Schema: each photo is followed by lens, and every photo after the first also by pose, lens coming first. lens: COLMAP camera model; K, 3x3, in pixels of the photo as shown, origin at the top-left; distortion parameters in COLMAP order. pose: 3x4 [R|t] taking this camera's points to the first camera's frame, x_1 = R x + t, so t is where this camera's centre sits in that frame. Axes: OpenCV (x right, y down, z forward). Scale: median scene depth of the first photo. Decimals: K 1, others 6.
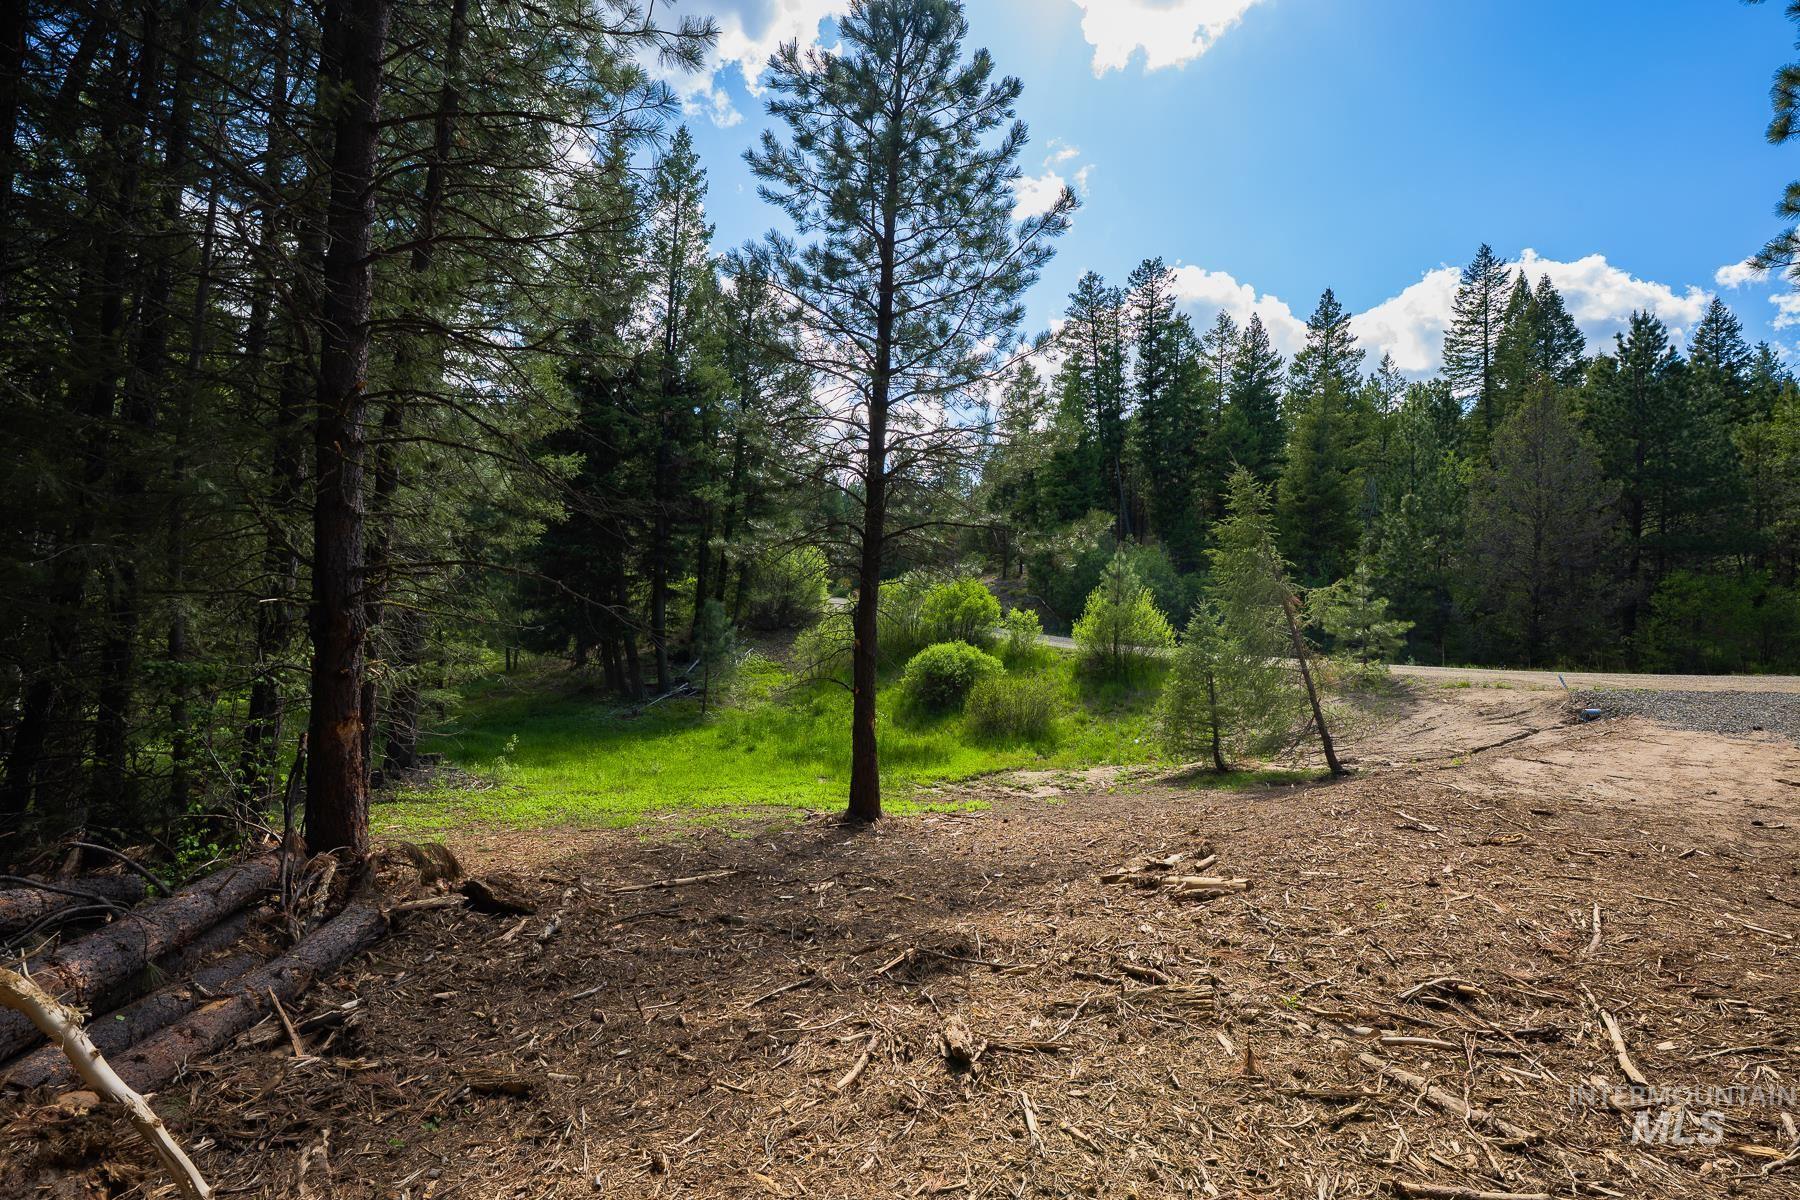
lens RADIAL K [[722.3, 0, 916.5], [0, 722.3, 633.8], [0, 0, 1]] dist [-0.031869, 0.003327]
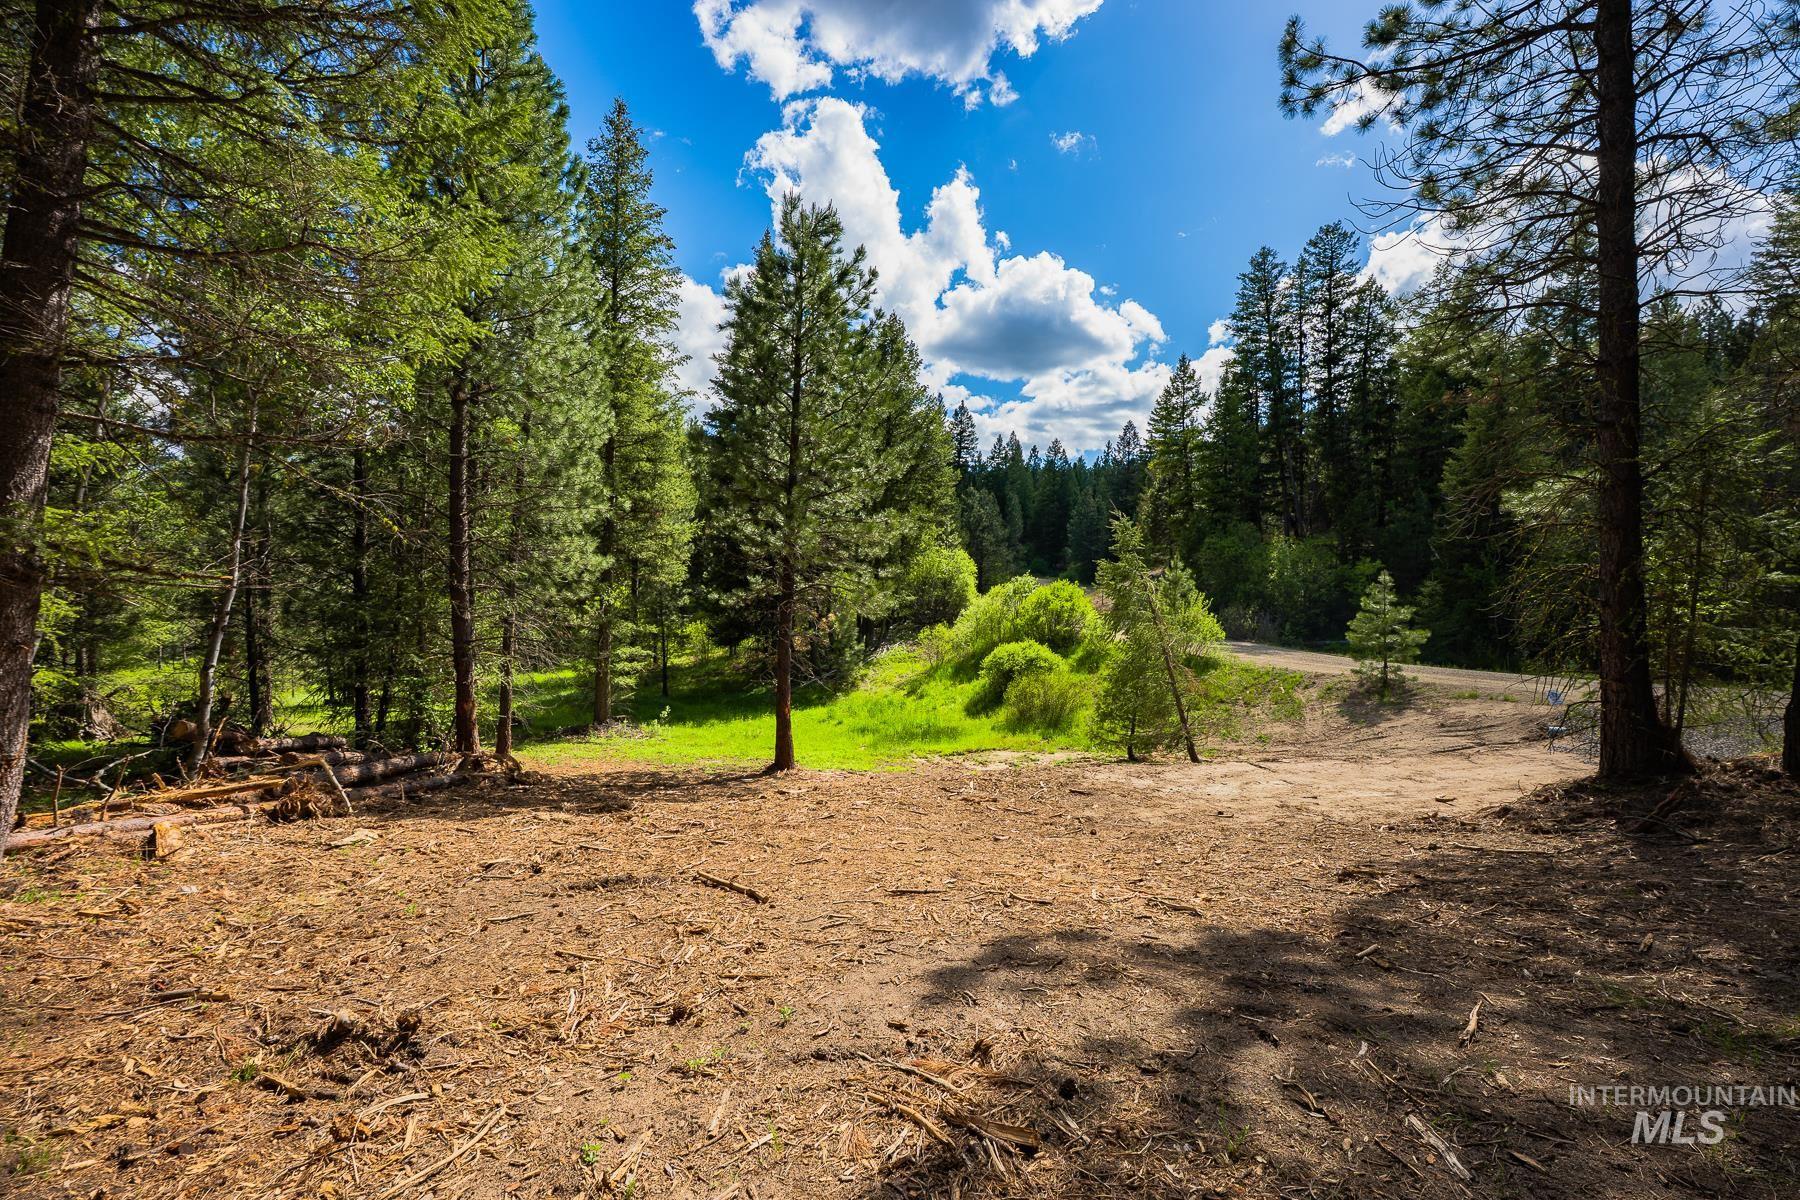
lens RADIAL K [[722.3, 0, 916.5], [0, 722.3, 633.8], [0, 0, 1]] dist [-0.031869, 0.003327]
pose [[0.931174, 0.006238, -0.364521, 0.281342], [0.004519, 0.999579, 0.028650, -0.030964], [0.364546, -0.028325, 0.930754, -0.125633]]
